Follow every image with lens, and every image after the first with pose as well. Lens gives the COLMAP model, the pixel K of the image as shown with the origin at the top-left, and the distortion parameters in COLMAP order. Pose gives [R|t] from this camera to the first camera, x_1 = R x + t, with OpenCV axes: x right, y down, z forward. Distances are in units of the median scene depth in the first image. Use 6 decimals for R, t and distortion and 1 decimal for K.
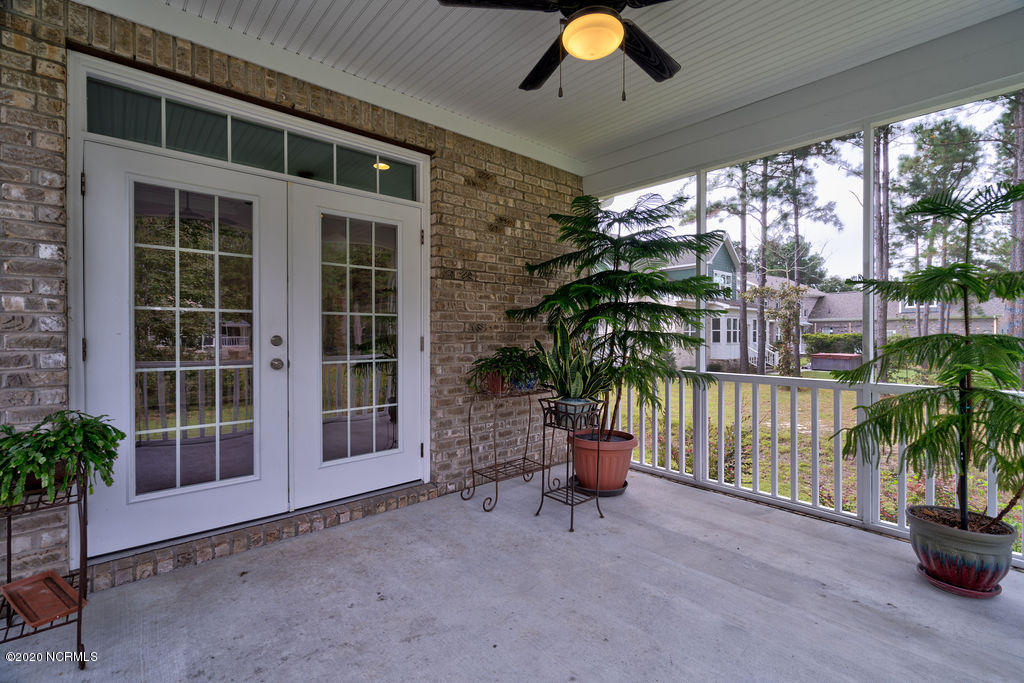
lens RADIAL K [[470.1, 0, 530.9], [0, 470.1, 340.0], [0, 0, 1]] dist [-0.002837, 0.000429]
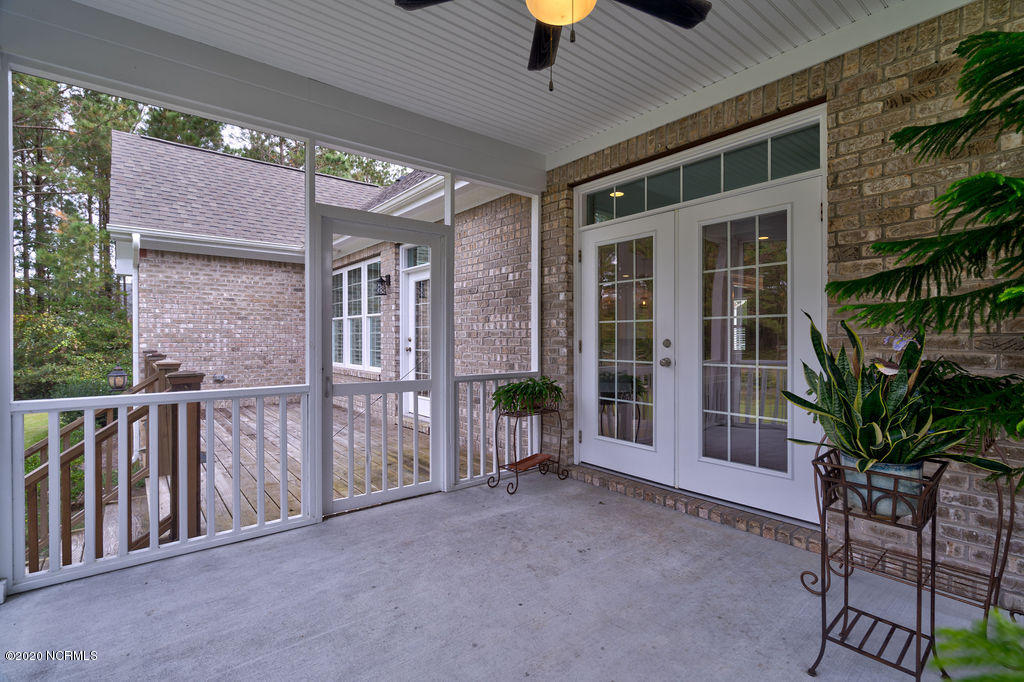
lens RADIAL K [[470.1, 0, 515.1], [0, 470.1, 339.0], [0, 0, 1]] dist [-0.002837, 0.000429]
pose [[-0.057738, 0.005506, -0.998317, 0.712958], [-0.006753, 0.999960, 0.005905, -0.014790], [0.998309, 0.007082, -0.057699, 0.680431]]
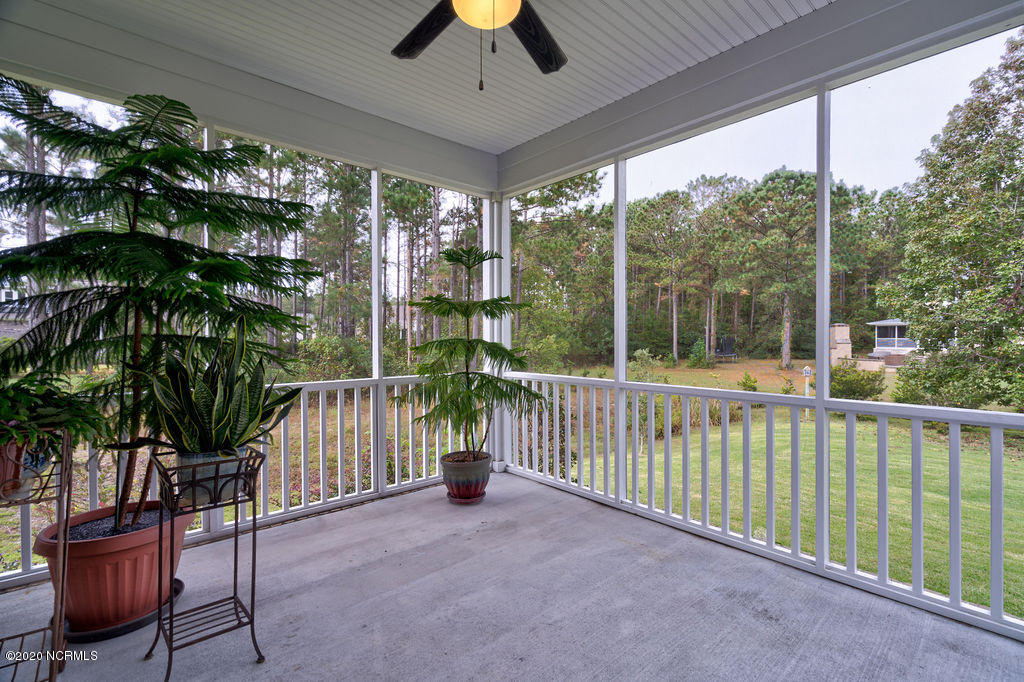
lens RADIAL K [[470.1, 0, 513.3], [0, 470.1, 335.1], [0, 0, 1]] dist [-0.002837, 0.000429]
pose [[0.008100, 0.003721, 0.999960, -0.527861], [0.015603, 0.999871, -0.003847, -0.010939], [-0.999845, 0.015633, 0.008041, 0.662968]]
